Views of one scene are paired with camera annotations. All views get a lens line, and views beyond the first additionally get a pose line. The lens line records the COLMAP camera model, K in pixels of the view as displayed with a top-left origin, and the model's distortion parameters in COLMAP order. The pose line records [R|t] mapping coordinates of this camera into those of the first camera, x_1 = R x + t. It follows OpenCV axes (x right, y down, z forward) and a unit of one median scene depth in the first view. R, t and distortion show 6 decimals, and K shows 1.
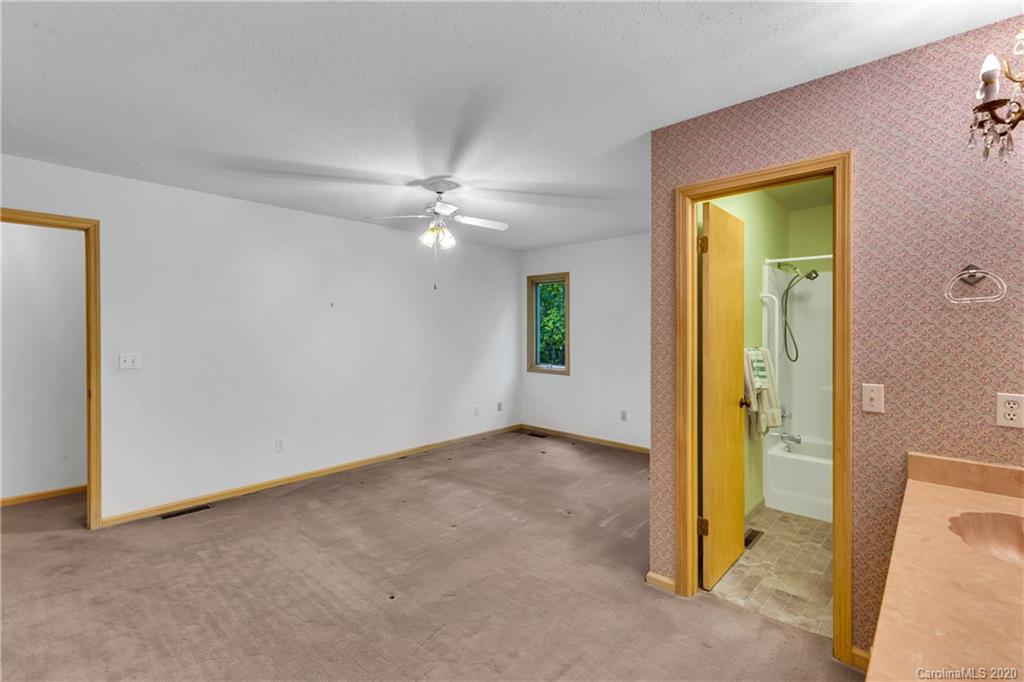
lens RADIAL K [[466.2, 0, 511.3], [0, 466.2, 334.3], [0, 0, 1]] dist [0.000829, 0.000578]
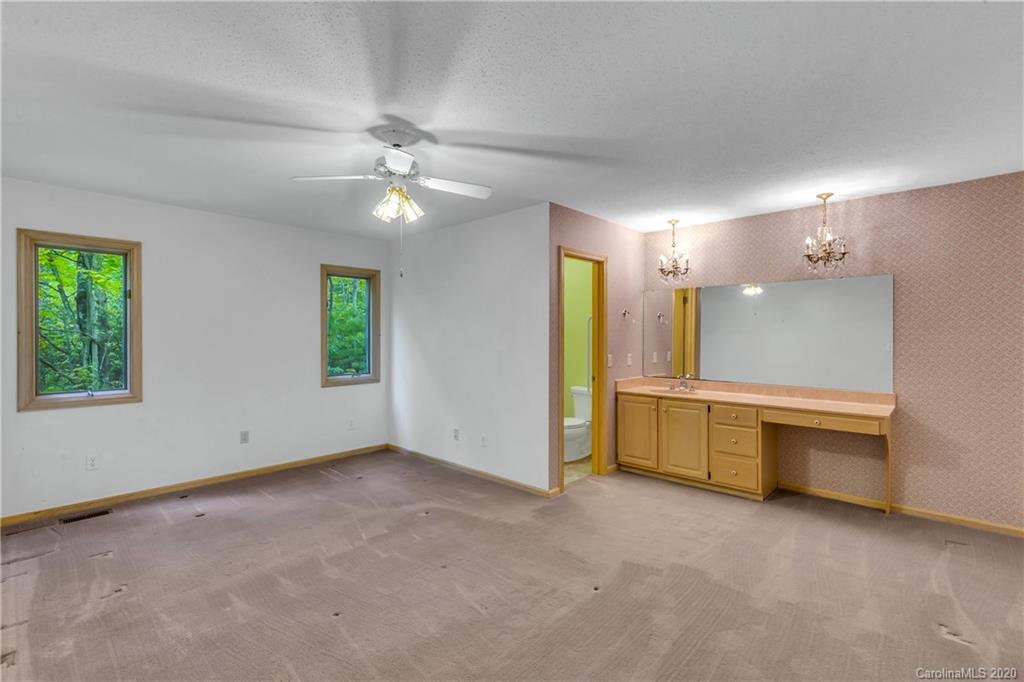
lens RADIAL K [[466.2, 0, 511.3], [0, 466.2, 334.3], [0, 0, 1]] dist [0.000829, 0.000578]
pose [[-0.001456, -0.003698, 0.999992, -0.938030], [0.005720, 0.999977, 0.003706, -0.007569], [-0.999983, 0.005725, -0.001435, 0.864316]]
